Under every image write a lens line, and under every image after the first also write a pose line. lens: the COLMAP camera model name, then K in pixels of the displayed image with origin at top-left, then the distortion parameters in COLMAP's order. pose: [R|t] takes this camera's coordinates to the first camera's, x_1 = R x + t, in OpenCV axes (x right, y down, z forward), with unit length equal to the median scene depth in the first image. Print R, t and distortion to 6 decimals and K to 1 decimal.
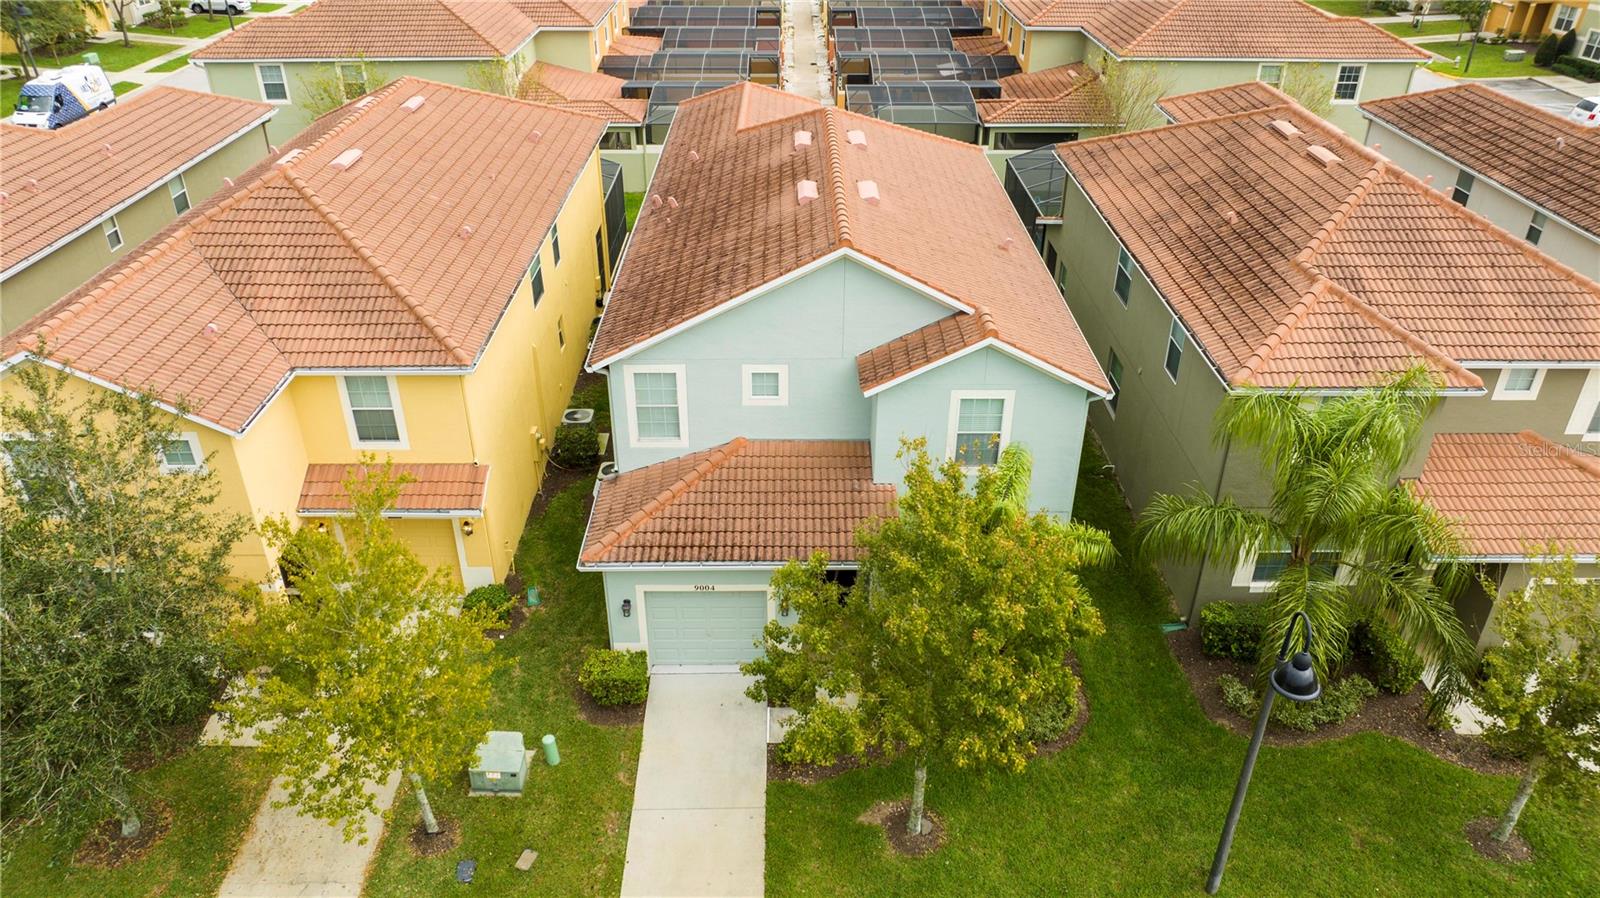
lens RADIAL K [[1143.2, 0, 789.6], [0, 1143.2, 447.7], [0, 0, 1]] dist [-0.049923, 0.058582]
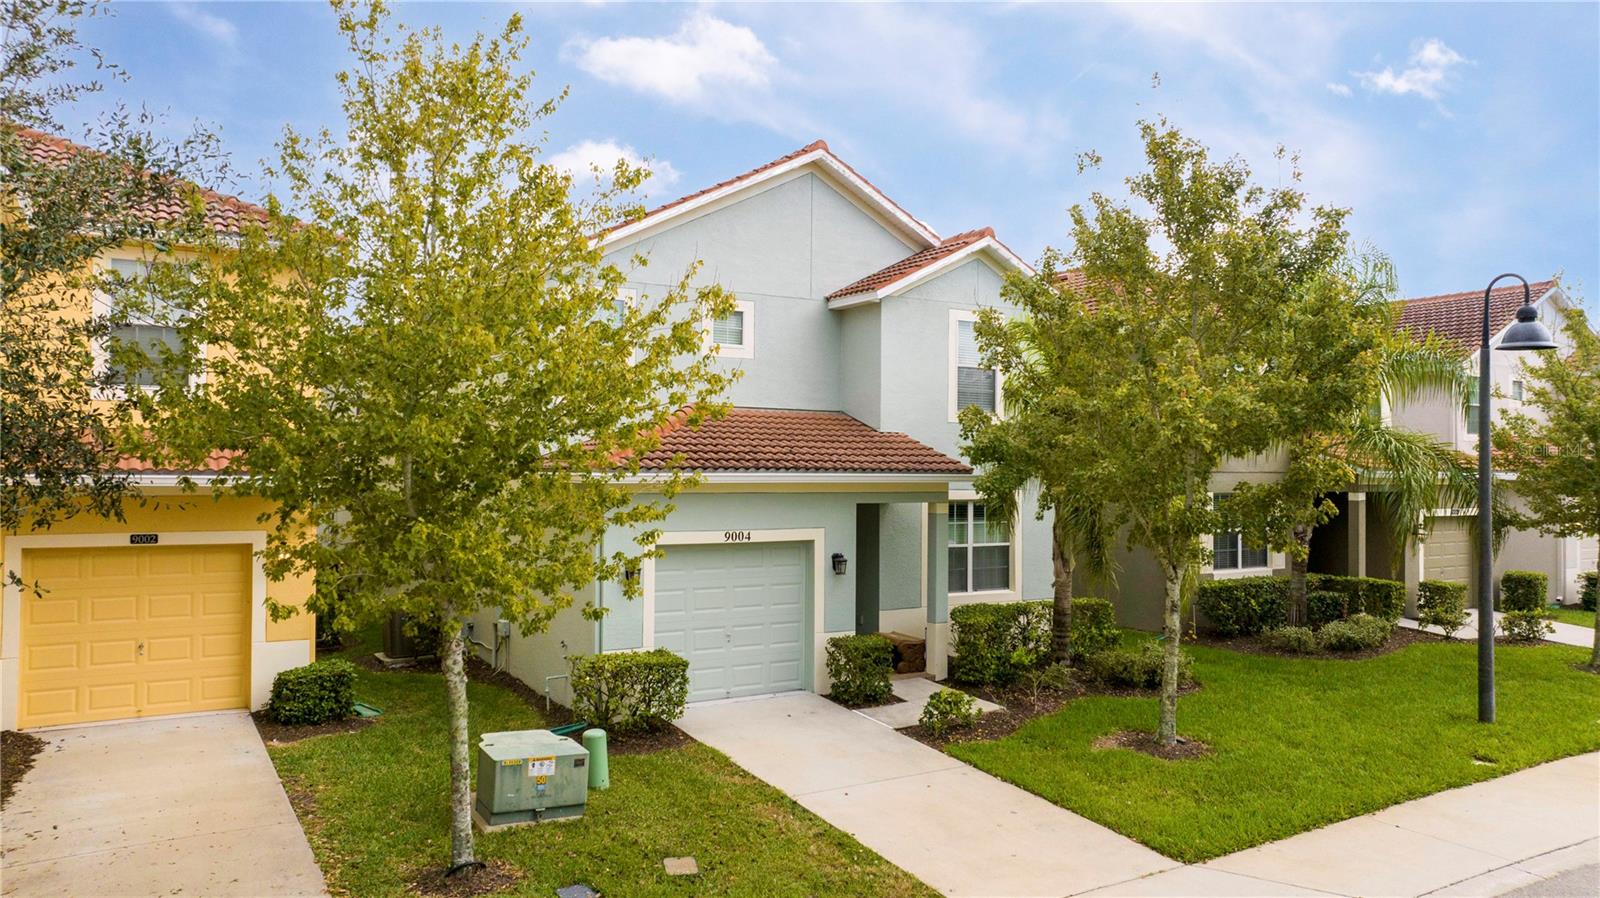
lens RADIAL K [[1143.2, 0, 797.2], [0, 1143.2, 452.5], [0, 0, 1]] dist [-0.049923, 0.058582]
pose [[0.853931, 0.014862, 0.520174, -0.397377], [0.258059, 0.855932, -0.448092, 0.392029], [-0.451893, 0.516875, 0.727072, 0.458449]]
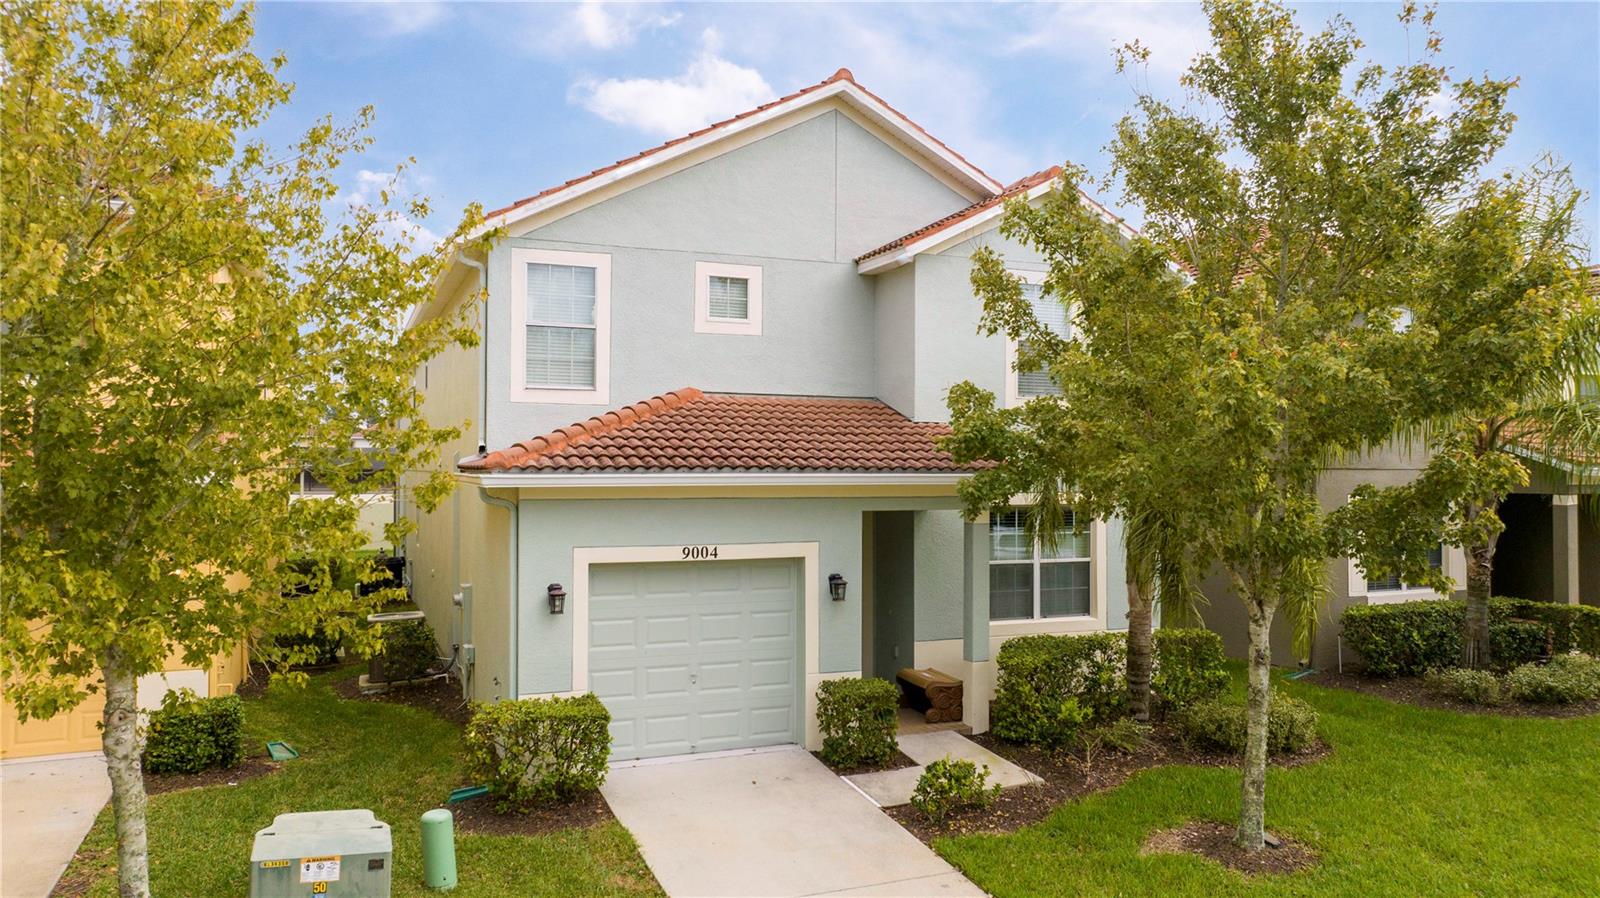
lens RADIAL K [[1143.2, 0, 798.6], [0, 1143.2, 449.0], [0, 0, 1]] dist [-0.049923, 0.058582]
pose [[0.924618, 0.010209, 0.380759, -0.237601], [0.189893, 0.854198, -0.484031, 0.350926], [-0.330185, 0.519847, 0.787868, 0.525200]]
